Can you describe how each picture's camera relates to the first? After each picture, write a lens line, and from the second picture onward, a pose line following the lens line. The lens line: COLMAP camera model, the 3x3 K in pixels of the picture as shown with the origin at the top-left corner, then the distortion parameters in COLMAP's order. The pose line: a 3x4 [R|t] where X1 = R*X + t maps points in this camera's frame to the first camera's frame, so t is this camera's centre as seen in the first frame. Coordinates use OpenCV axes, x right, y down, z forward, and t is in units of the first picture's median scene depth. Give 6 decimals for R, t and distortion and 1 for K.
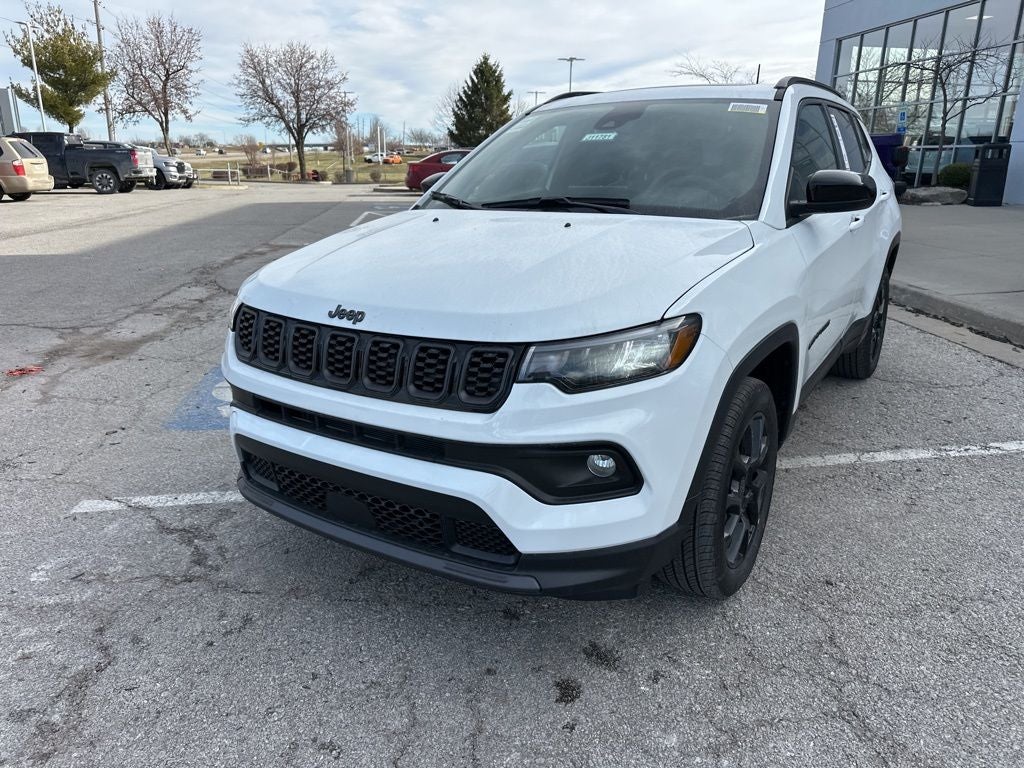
lens RADIAL K [[722.5, 0, 509.4], [0, 722.5, 389.9], [0, 0, 1]] dist [0.009244, -0.010537]
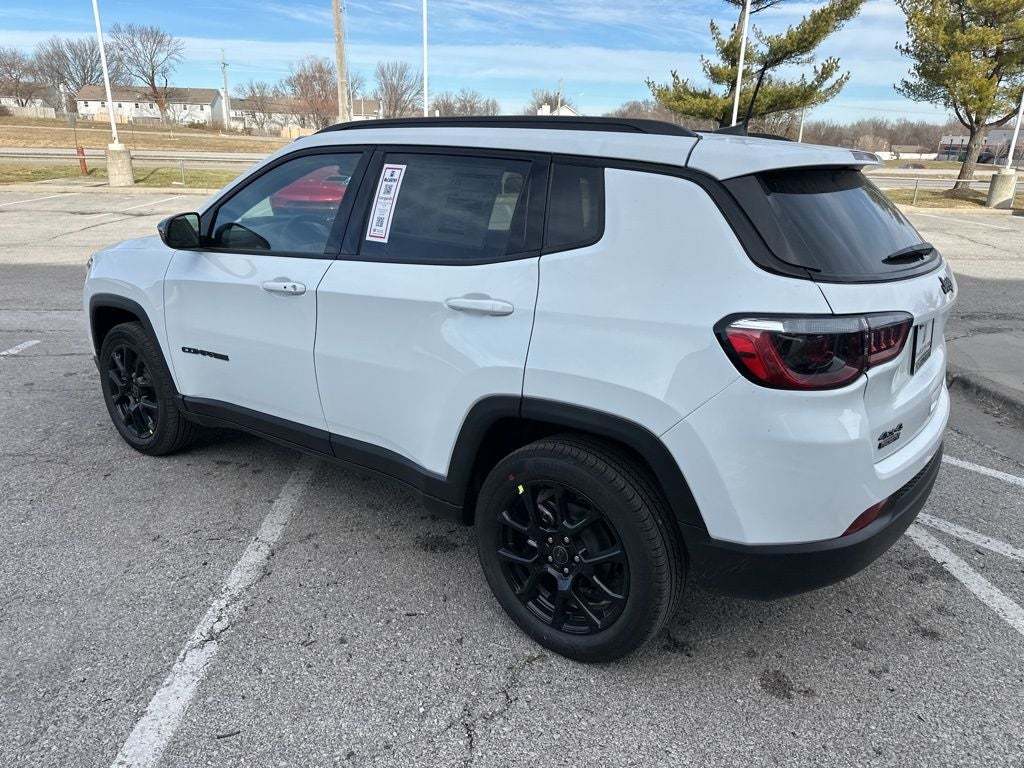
lens RADIAL K [[722.5, 0, 509.4], [0, 722.5, 389.9], [0, 0, 1]] dist [0.009244, -0.010537]
pose [[-0.062037, 0.316213, -0.946658, 1.248824], [-0.332528, 0.887746, 0.318326, -0.459327], [0.941051, 0.334538, 0.050076, 1.174617]]
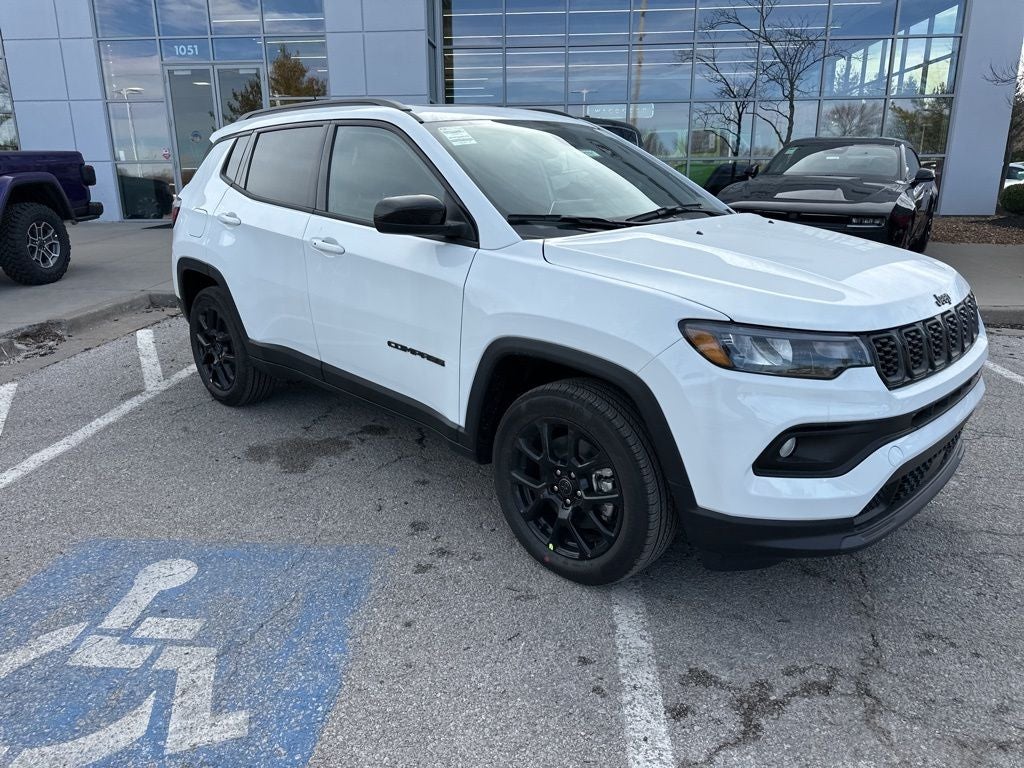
lens RADIAL K [[717.3, 0, 507.2], [0, 717.3, 390.5], [0, 0, 1]] dist [0.031688, -0.041432]
pose [[0.193518, -0.284269, 0.939011, -0.880819], [0.307963, 0.926329, 0.216962, -0.256973], [-0.931509, 0.247195, 0.266806, 0.804803]]
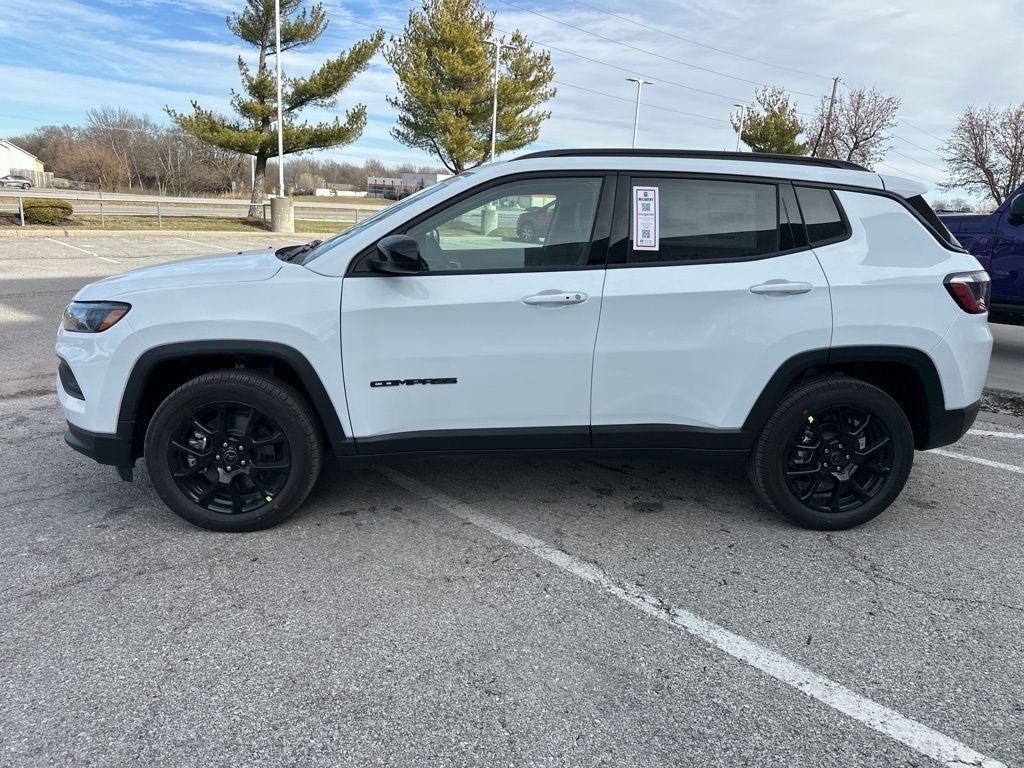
lens RADIAL K [[718.5, 0, 508.5], [0, 718.5, 383.9], [0, 0, 1]] dist [0.036711, -0.041283]
pose [[0.600733, 0.220309, -0.768495, 1.113230], [-0.287269, 0.956561, 0.049664, -0.140676], [0.746054, 0.190930, 0.637926, 0.346397]]
